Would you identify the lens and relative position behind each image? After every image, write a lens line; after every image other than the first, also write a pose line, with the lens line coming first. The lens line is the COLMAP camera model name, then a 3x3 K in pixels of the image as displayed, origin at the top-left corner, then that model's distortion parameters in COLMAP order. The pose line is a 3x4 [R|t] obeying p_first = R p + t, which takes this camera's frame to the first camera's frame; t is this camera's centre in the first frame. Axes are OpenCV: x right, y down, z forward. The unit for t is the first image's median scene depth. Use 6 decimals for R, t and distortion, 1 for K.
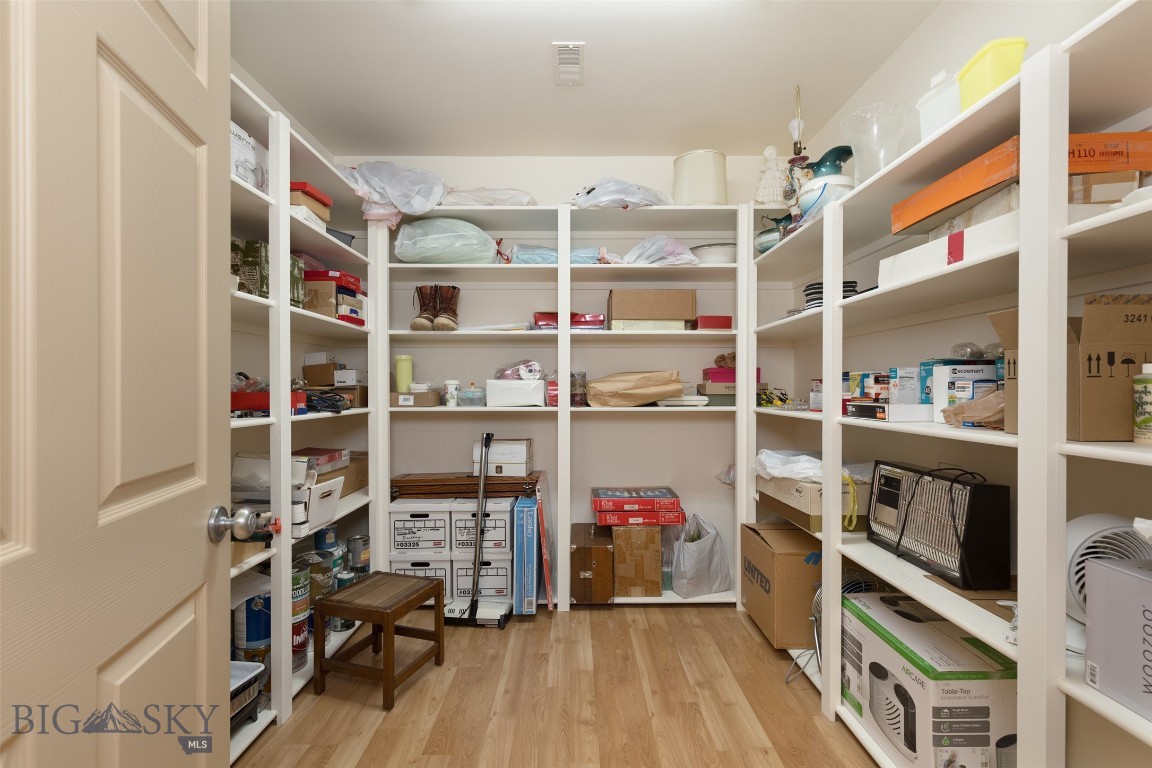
lens RADIAL K [[541.7, 0, 576.0], [0, 541.7, 384.0], [0, 0, 1]] dist [-0.000672, -0.000085]
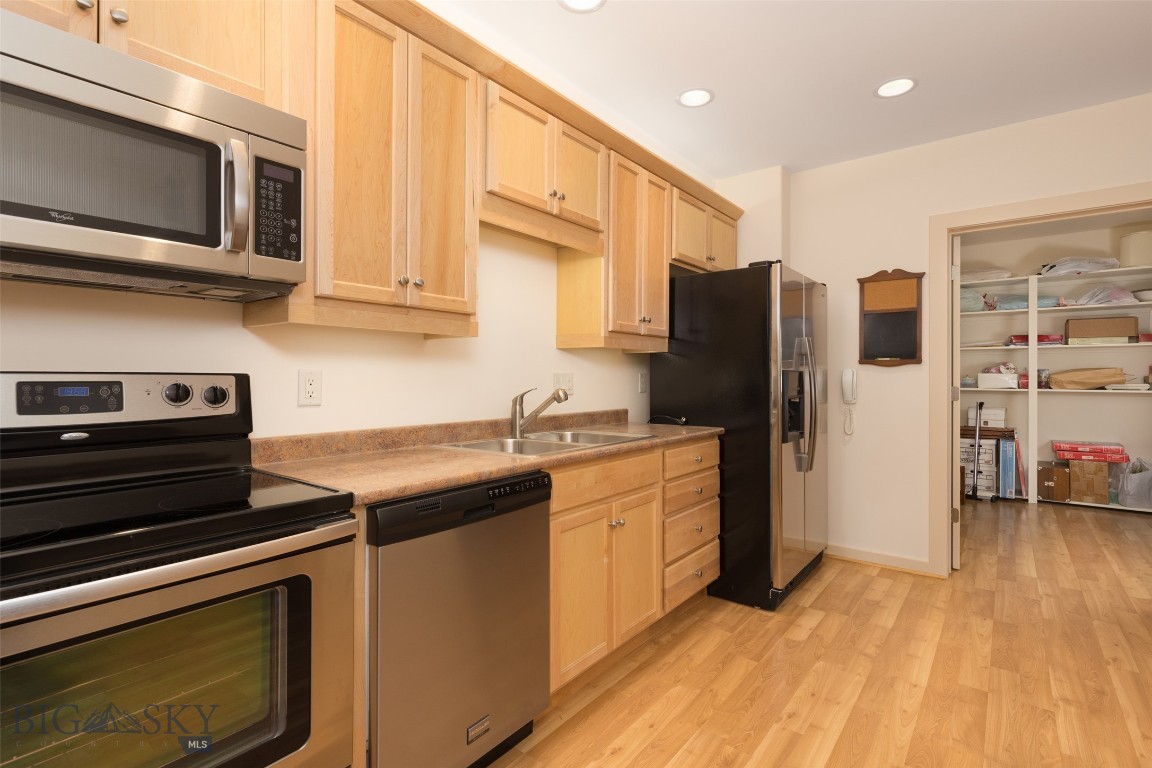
lens RADIAL K [[532.8, 0, 608.1], [0, 532.8, 375.8], [0, 0, 1]] dist [0.000765, 0.000801]
pose [[0.789544, -0.000073, -0.613694, -0.048367], [0.000651, 1.000000, 0.000719, -0.002856], [0.613694, -0.000967, 0.789543, -1.219119]]
